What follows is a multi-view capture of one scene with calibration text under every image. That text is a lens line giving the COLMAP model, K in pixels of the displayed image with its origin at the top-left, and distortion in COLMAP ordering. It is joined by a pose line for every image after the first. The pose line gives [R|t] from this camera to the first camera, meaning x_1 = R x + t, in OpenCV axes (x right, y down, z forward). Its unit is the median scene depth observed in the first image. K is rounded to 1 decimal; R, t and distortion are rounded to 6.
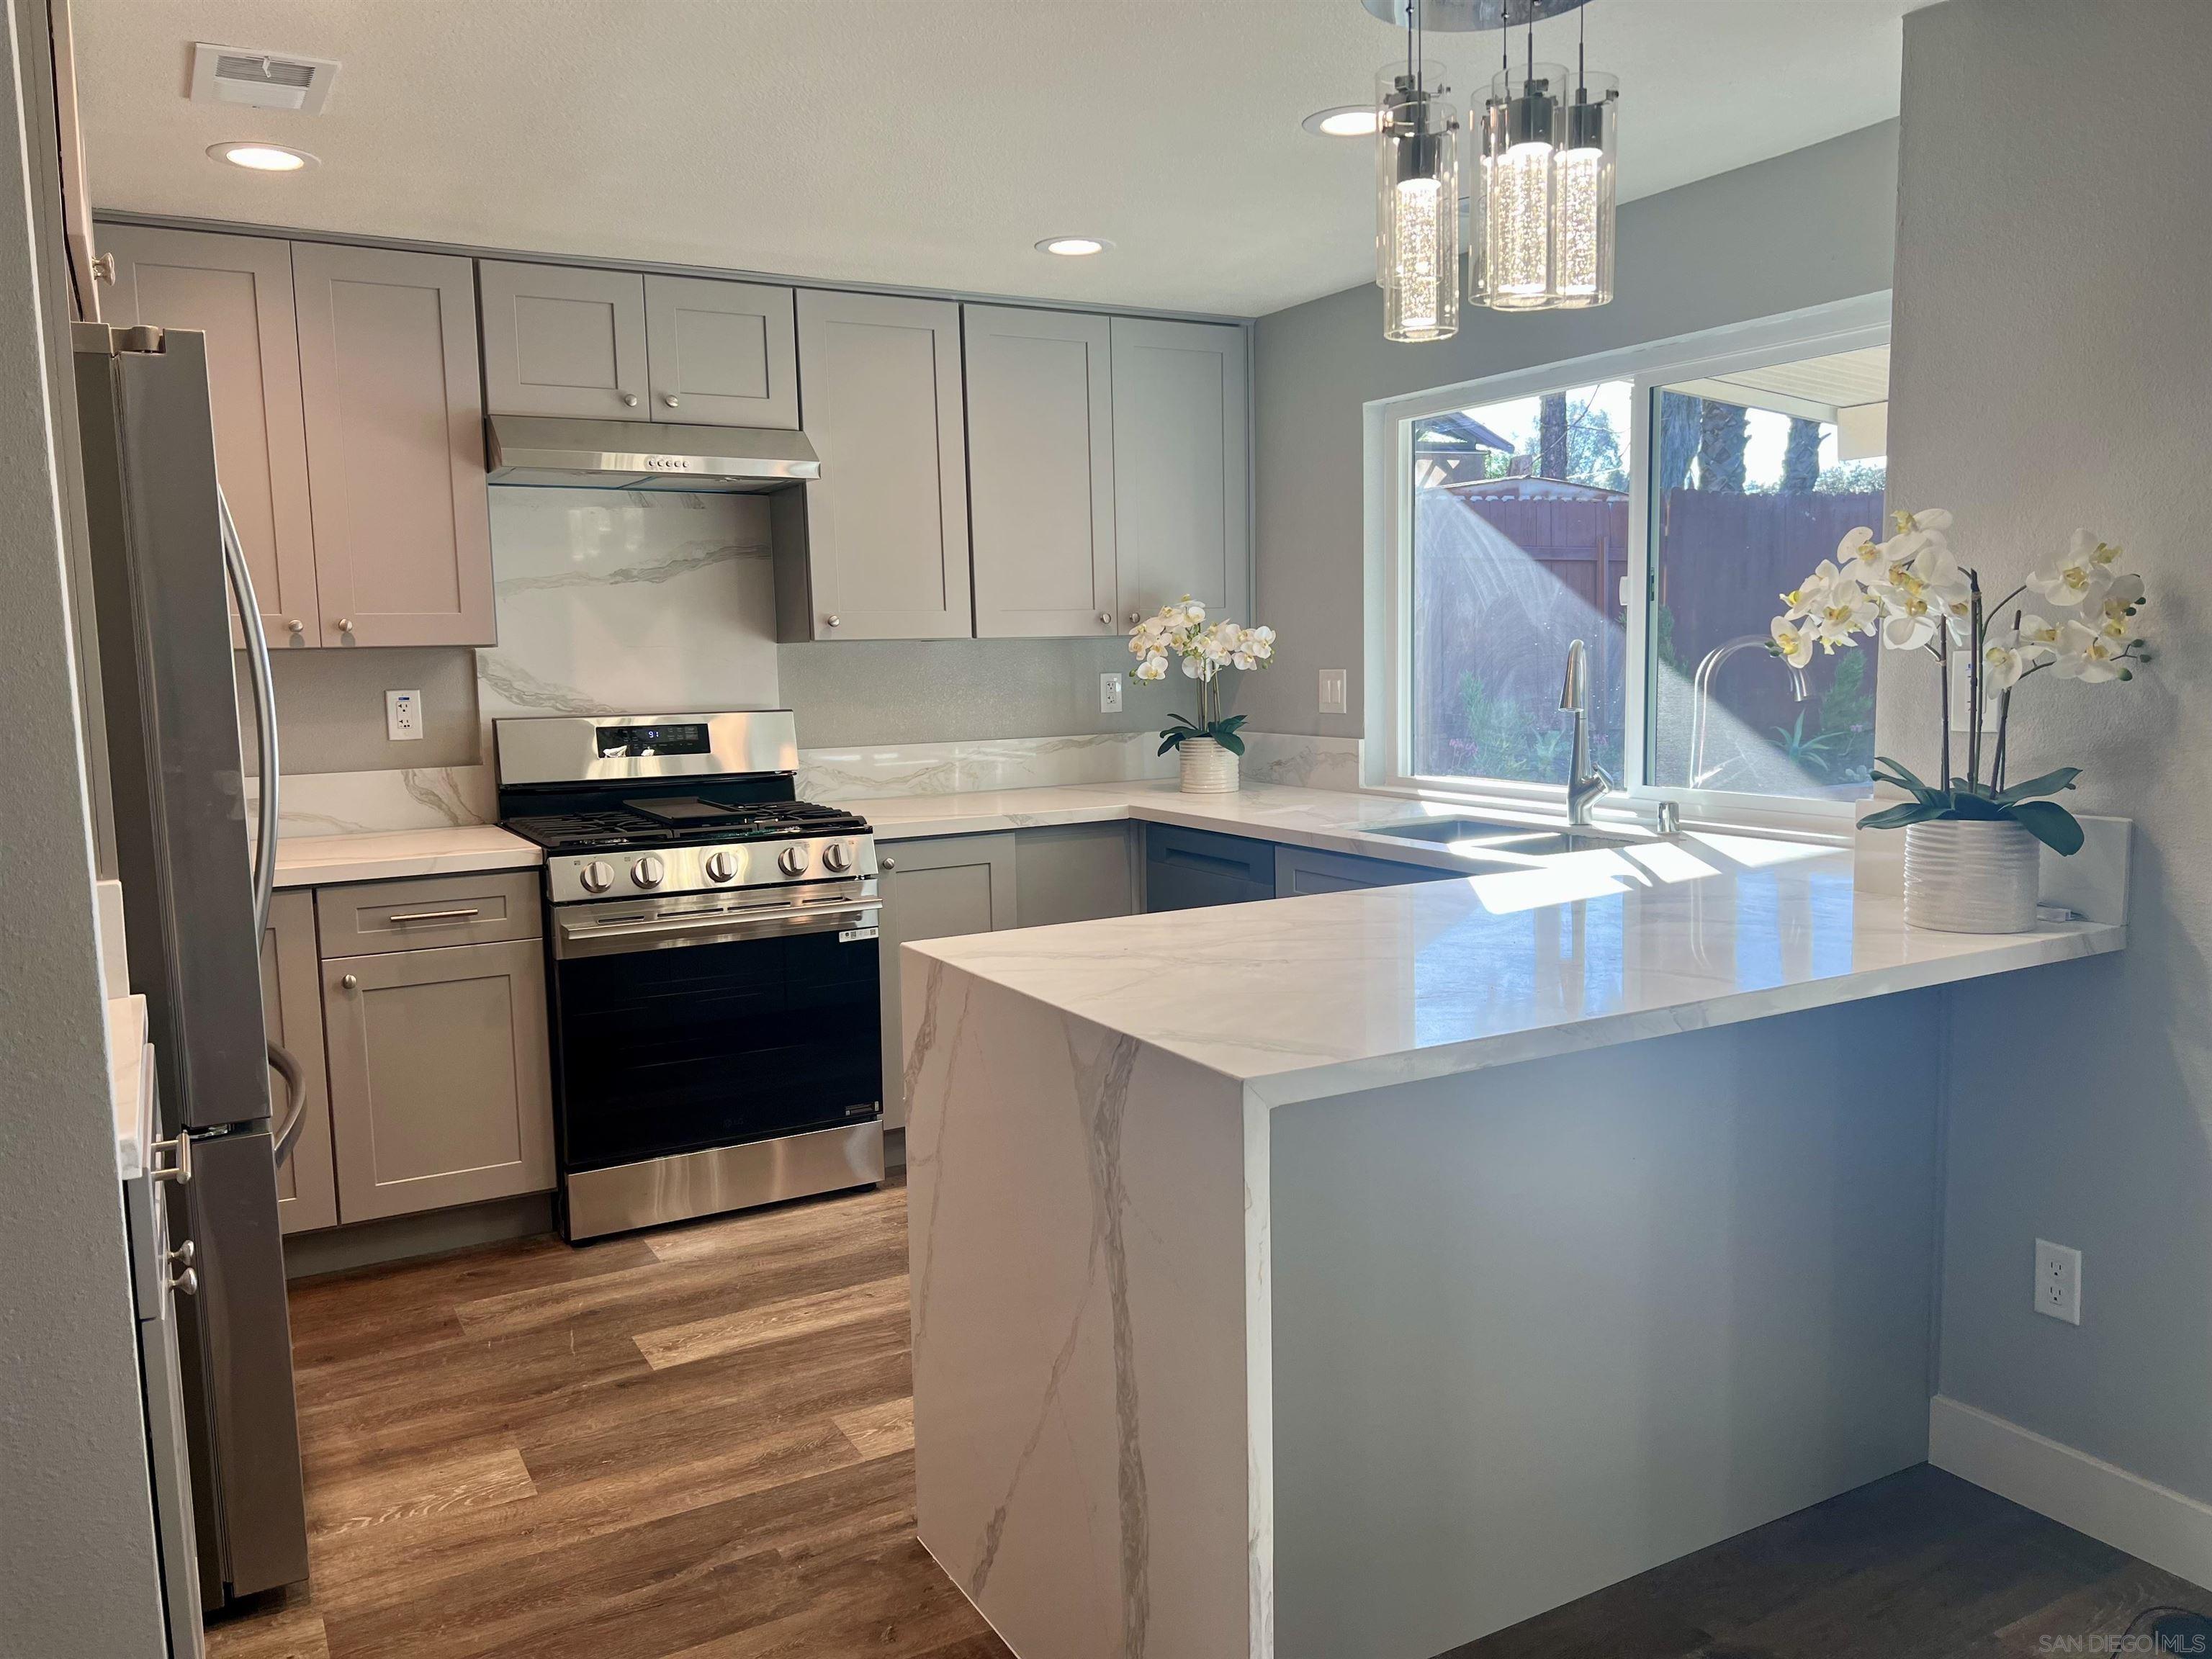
lens RADIAL K [[1670.3, 0, 1153.0], [0, 1670.3, 840.6], [0, 0, 1]] dist [0.052747, -0.058750]
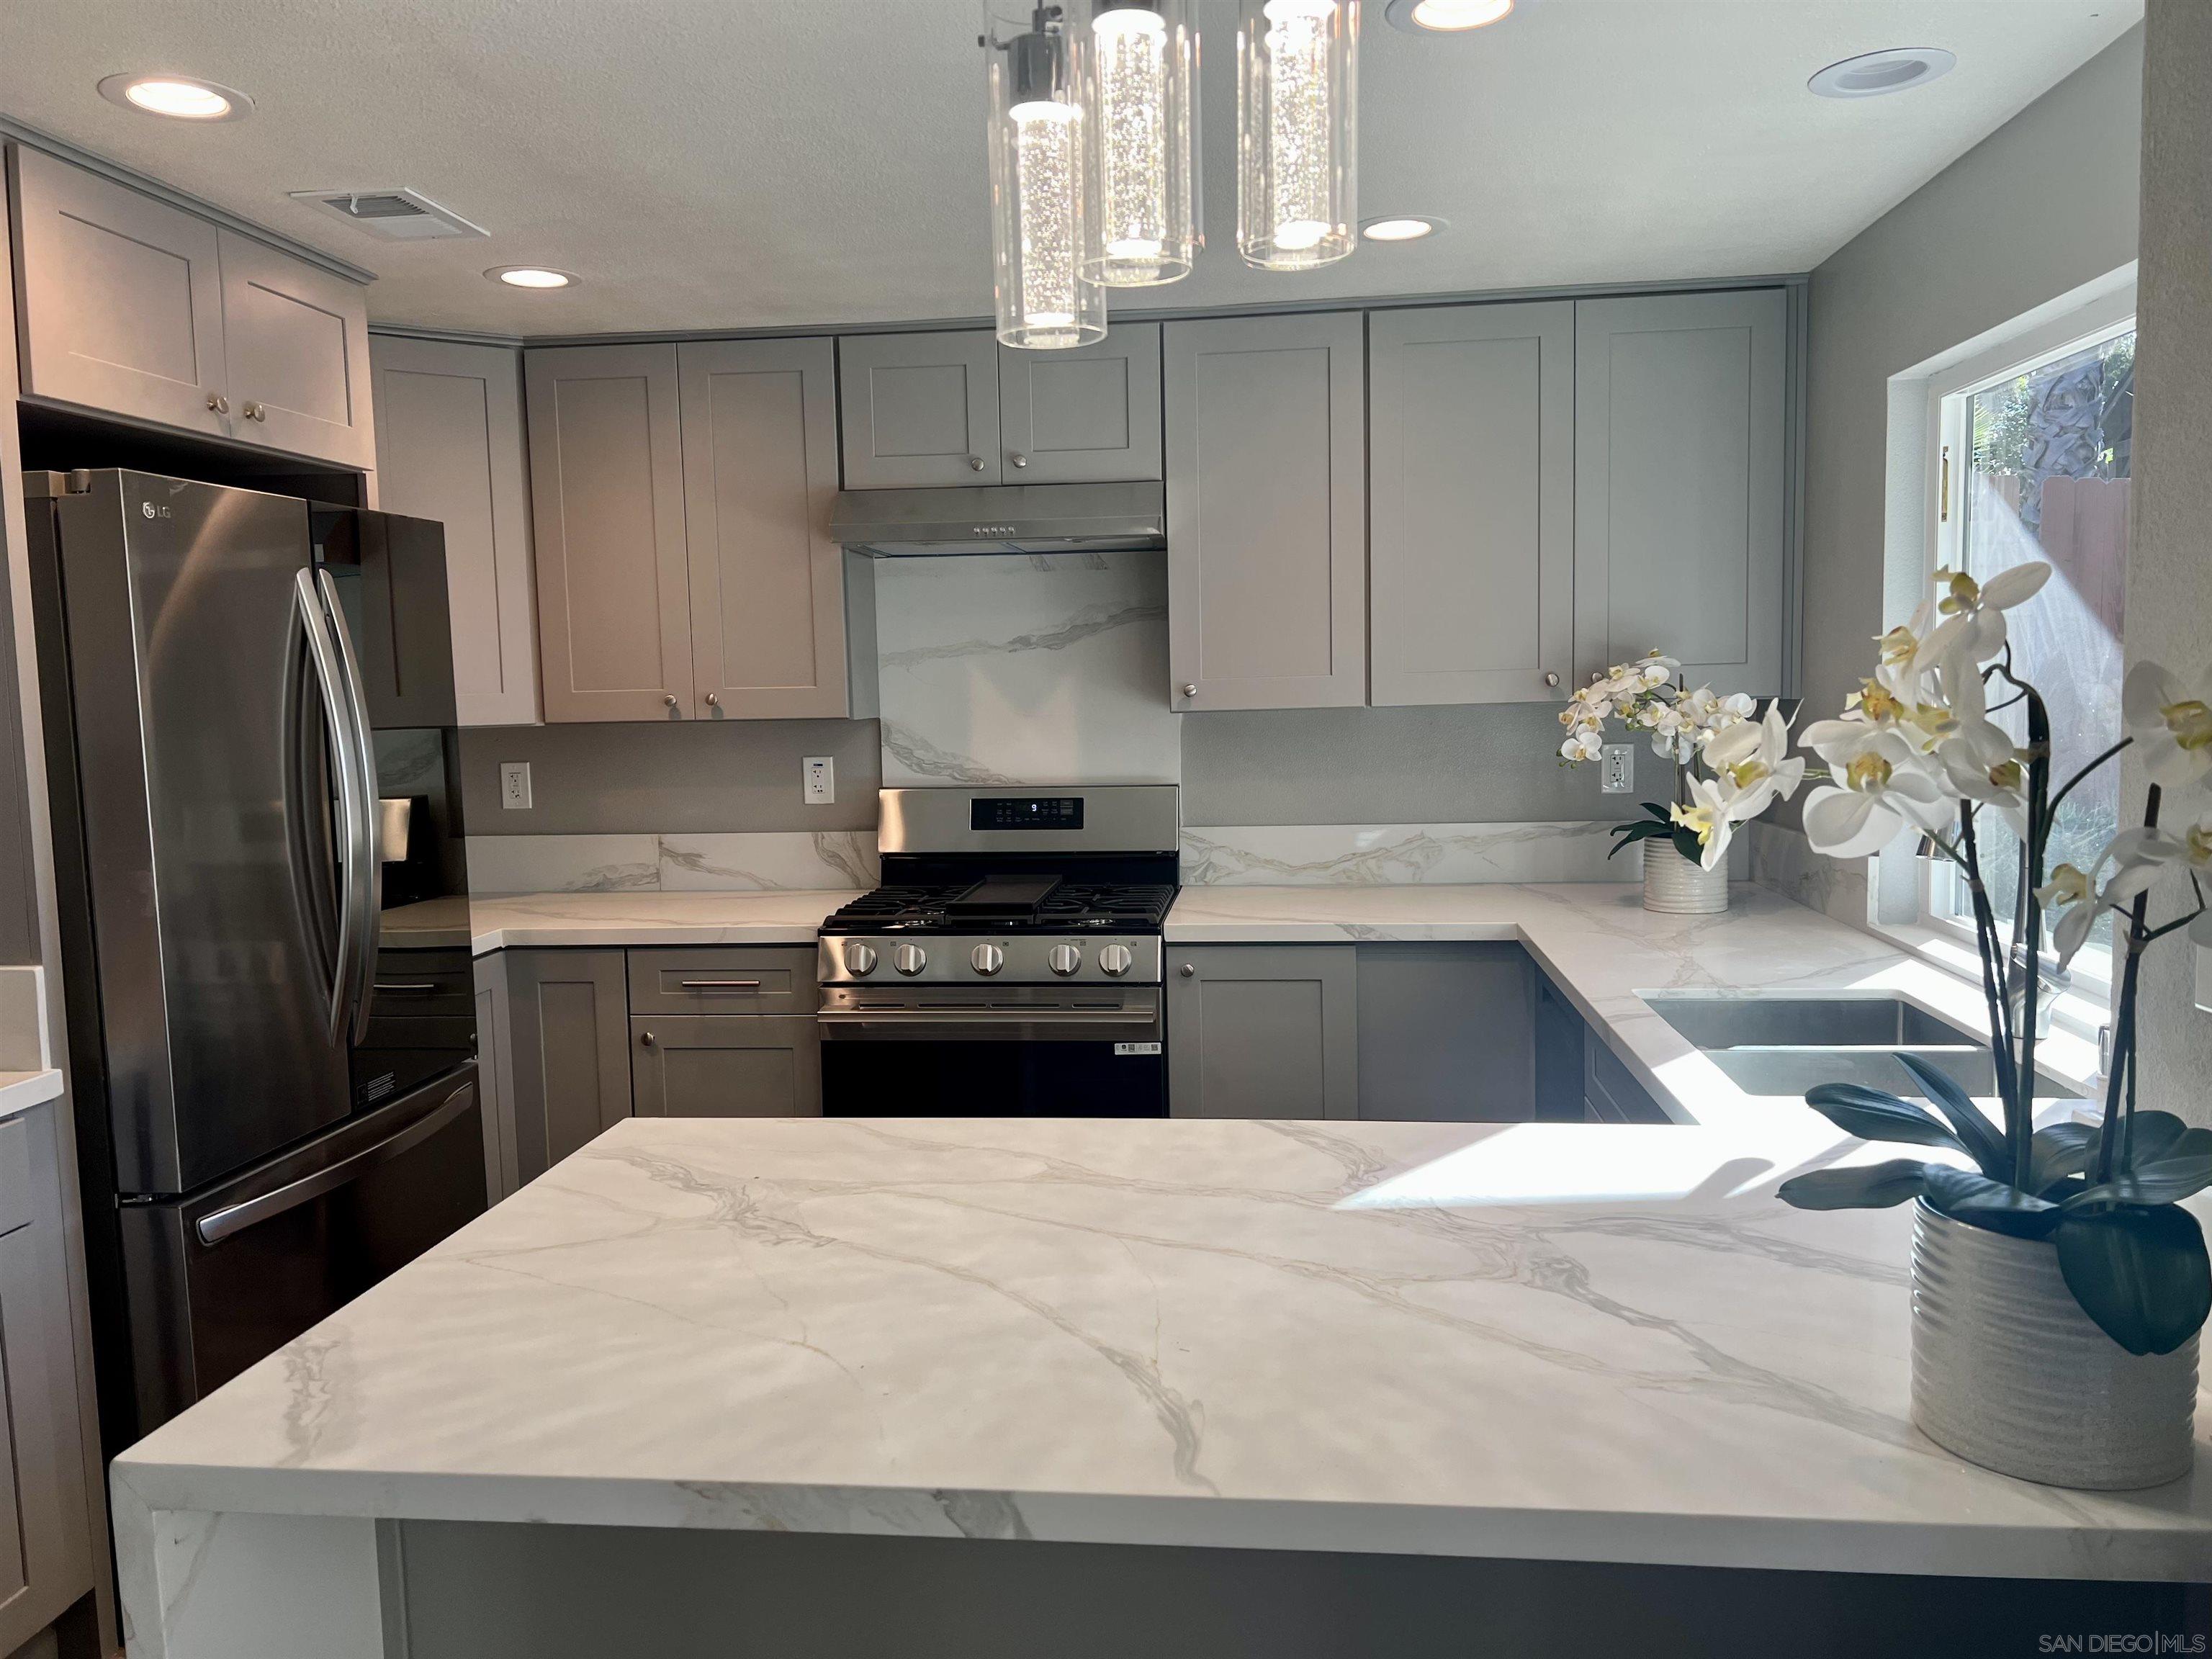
lens RADIAL K [[1670.3, 0, 1107.6], [0, 1670.3, 831.7], [0, 0, 1]] dist [0.052747, -0.058750]
pose [[0.801102, 0.054755, -0.596018, 0.309463], [-0.063181, 0.997979, 0.006761, -0.058895], [0.595184, 0.032241, 0.802943, 0.261560]]
